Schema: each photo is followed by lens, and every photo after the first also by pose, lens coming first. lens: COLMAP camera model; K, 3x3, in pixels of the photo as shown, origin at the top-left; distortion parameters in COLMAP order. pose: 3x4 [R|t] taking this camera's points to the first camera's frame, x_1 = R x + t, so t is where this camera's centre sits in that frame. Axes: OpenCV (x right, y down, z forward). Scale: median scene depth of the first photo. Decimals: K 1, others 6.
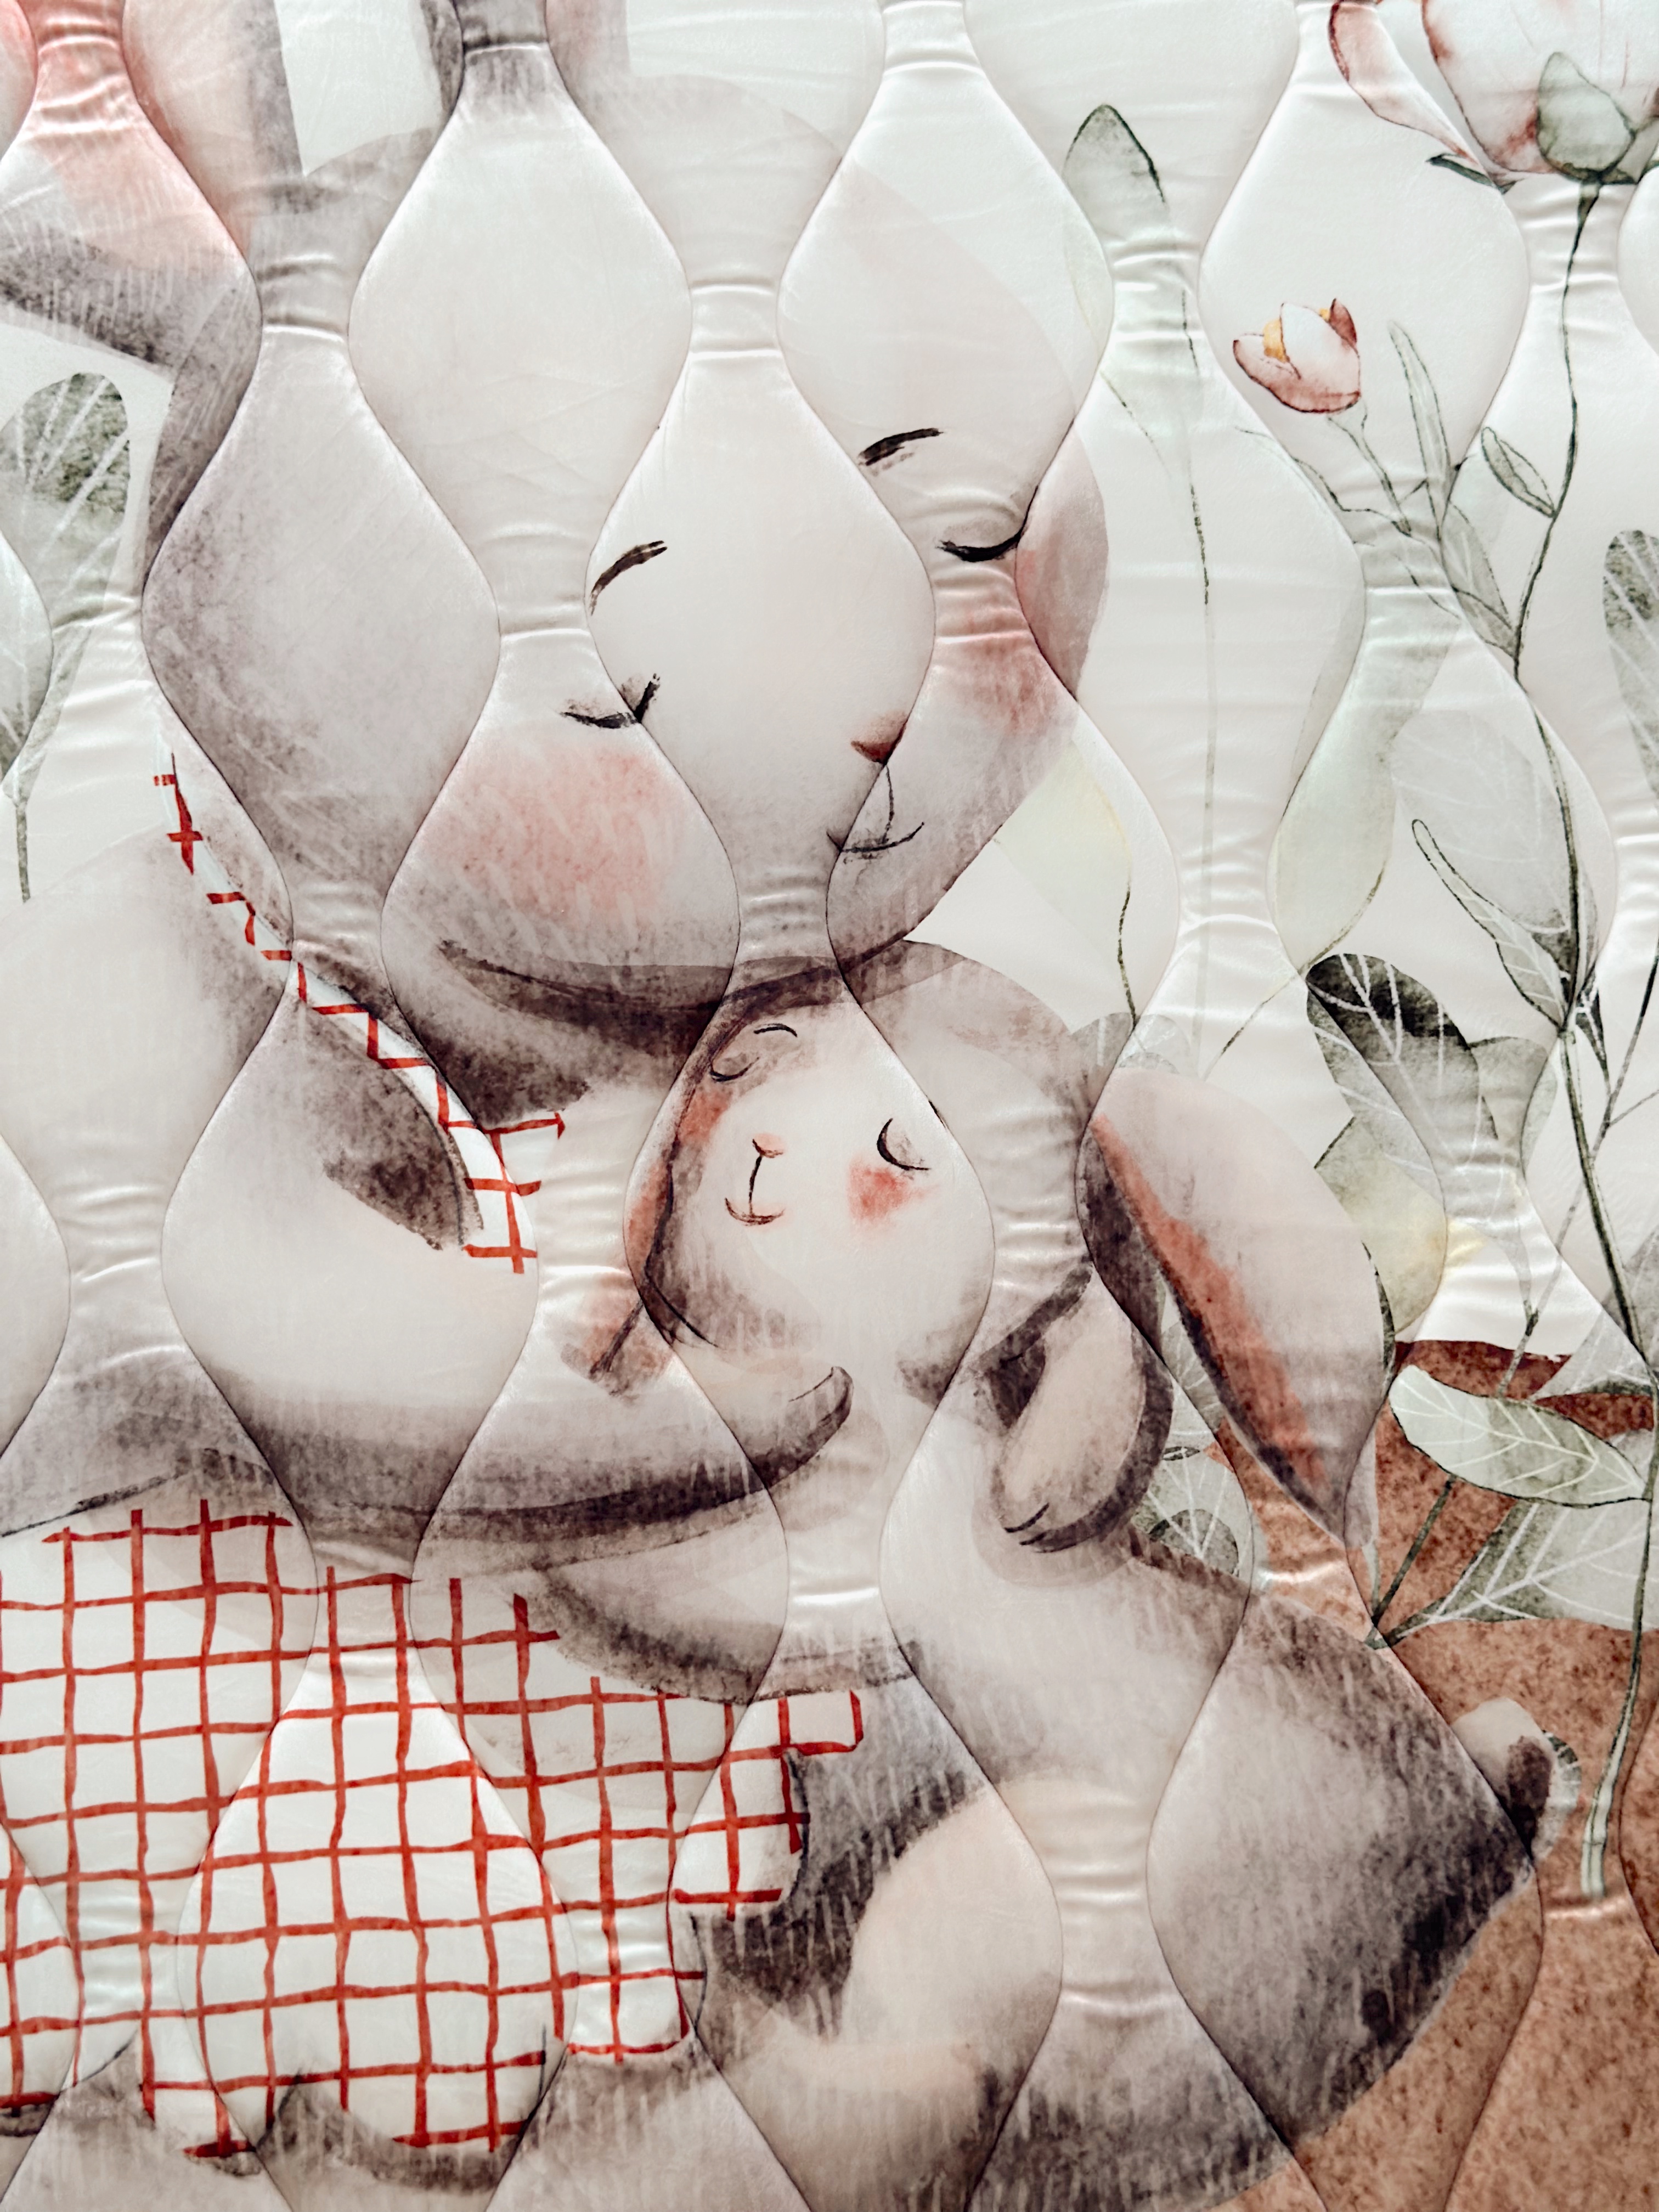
lens RADIAL K [[3122.6, 0, 829.5], [0, 3122.6, 1106.0], [0, 0, 1]] dist [0.176986, -0.394971]
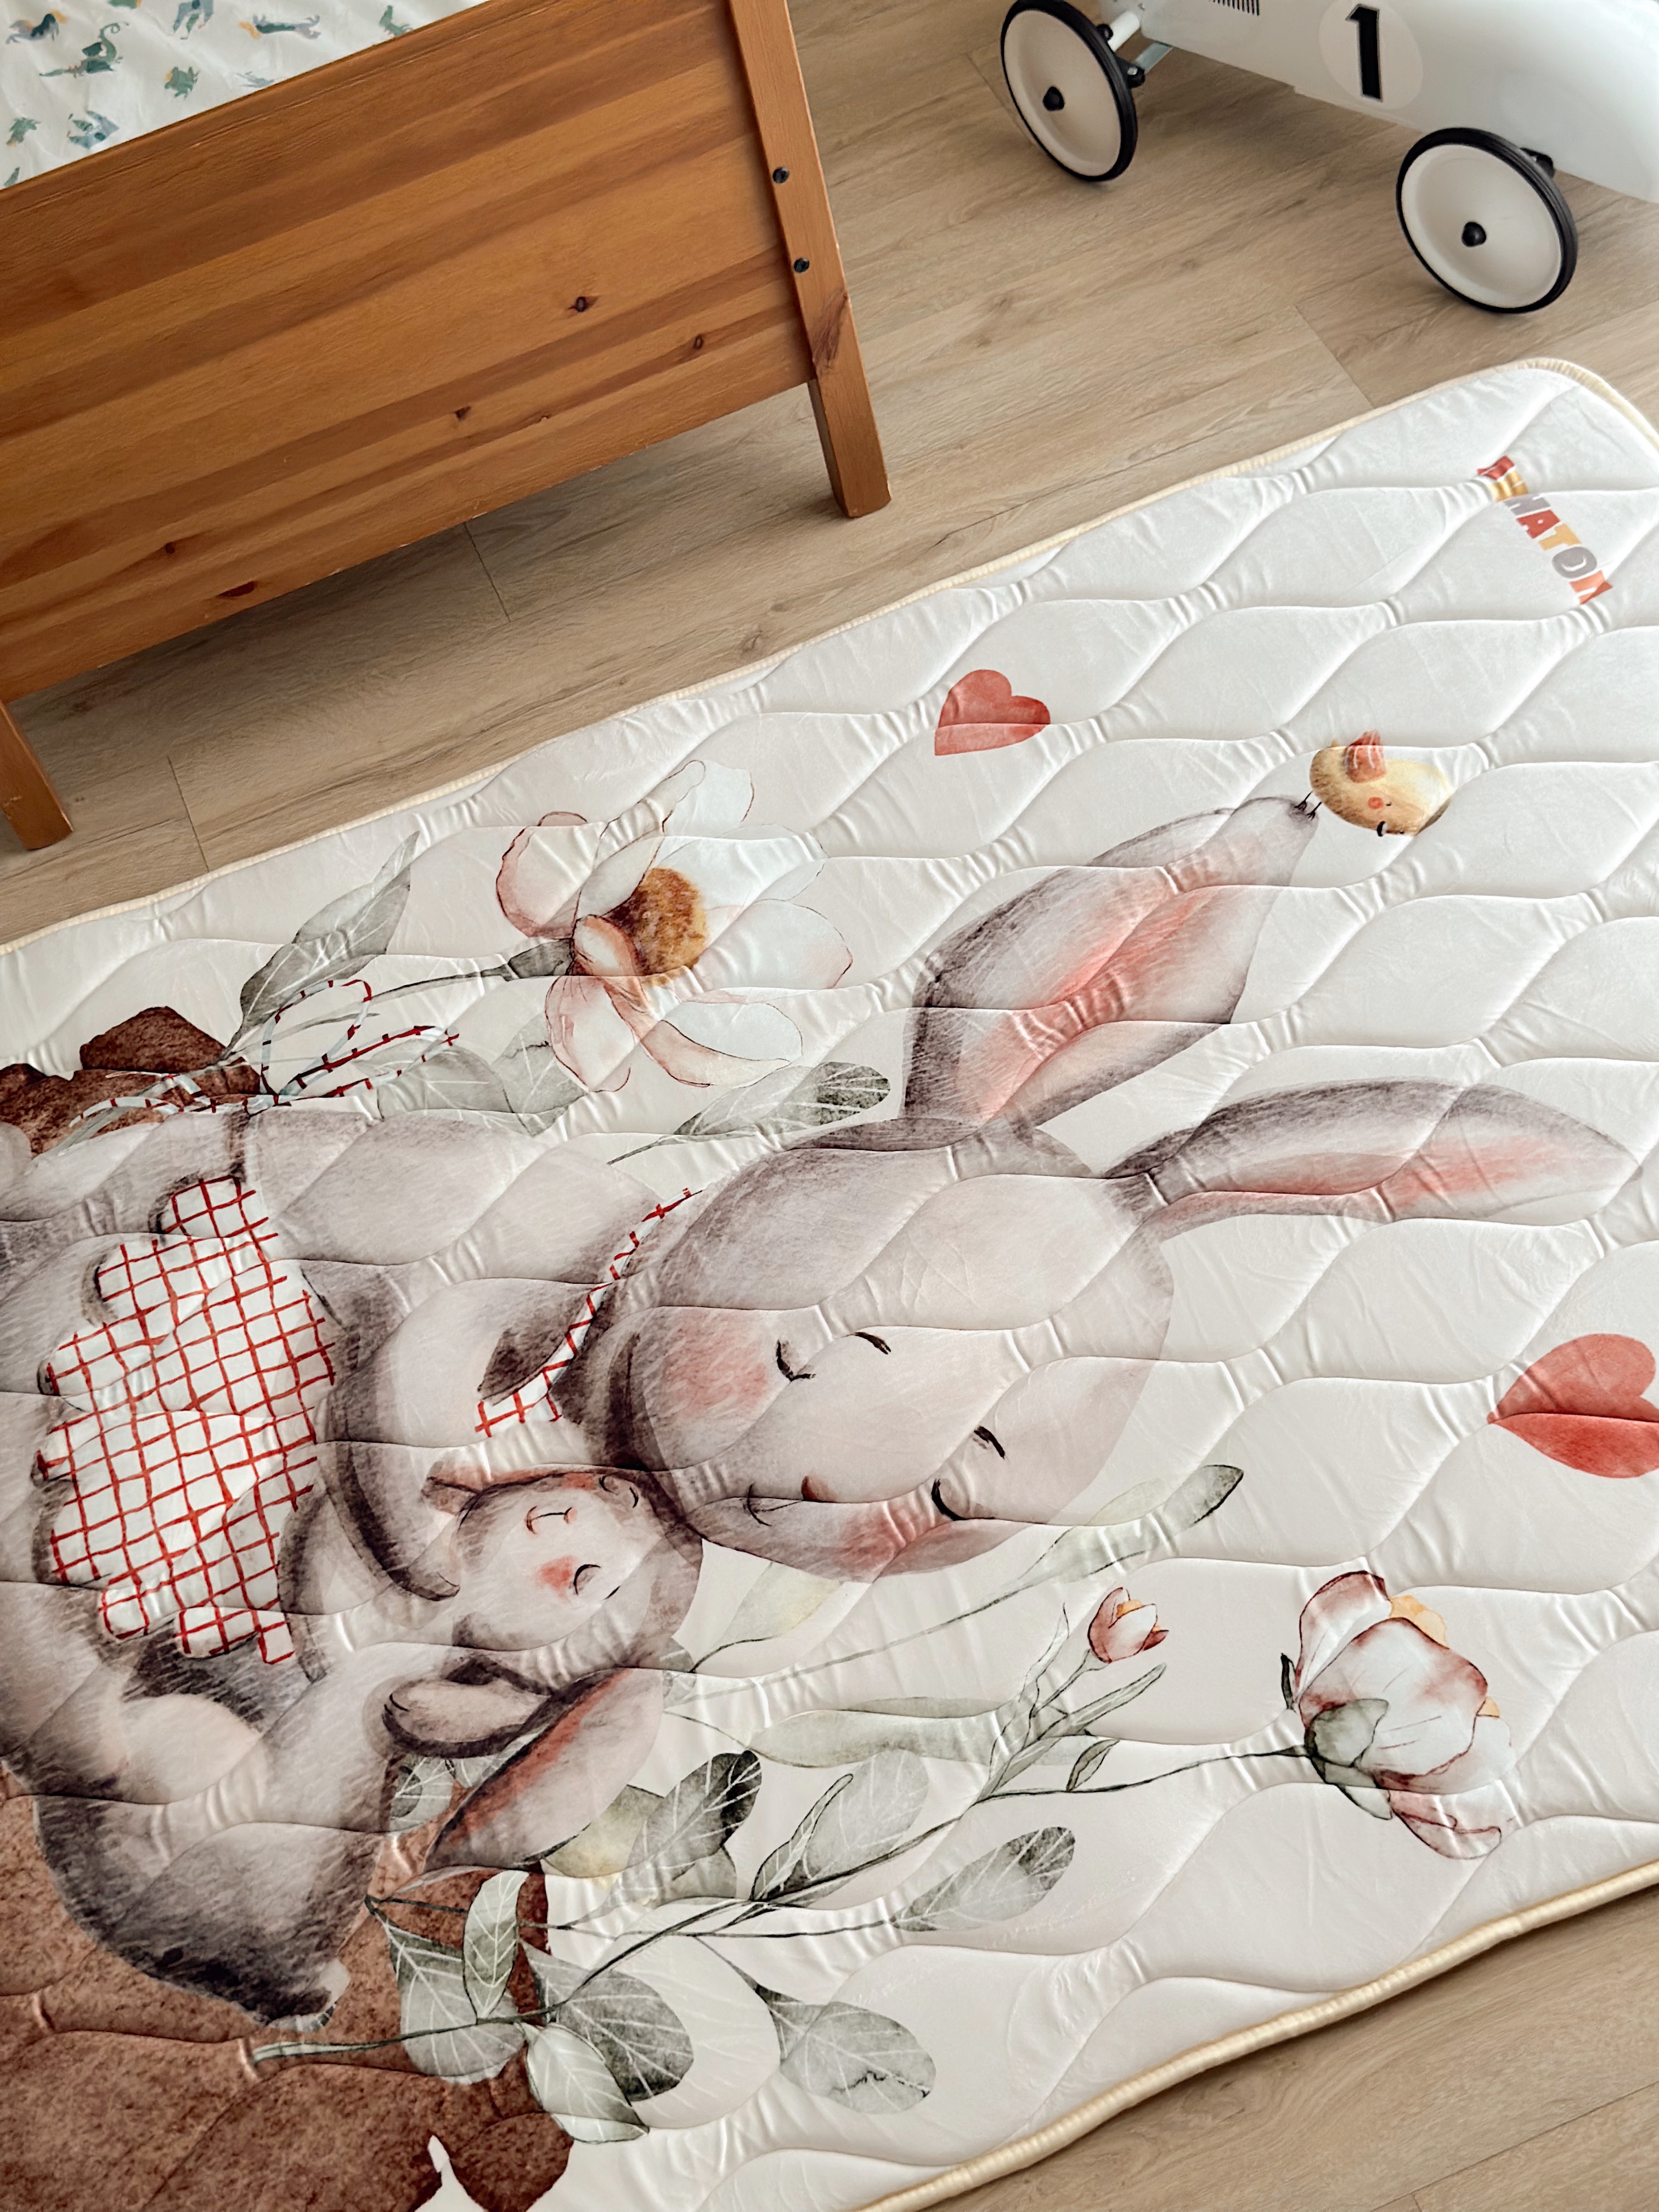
lens RADIAL K [[3122.6, 0, 829.5], [0, 3122.6, 1106.0], [0, 0, 1]] dist [0.176986, -0.394971]
pose [[0.253051, 0.711683, -0.655342, 1.067798], [-0.874372, 0.458150, 0.159911, -0.531647], [0.414051, 0.532547, 0.738211, -0.415363]]
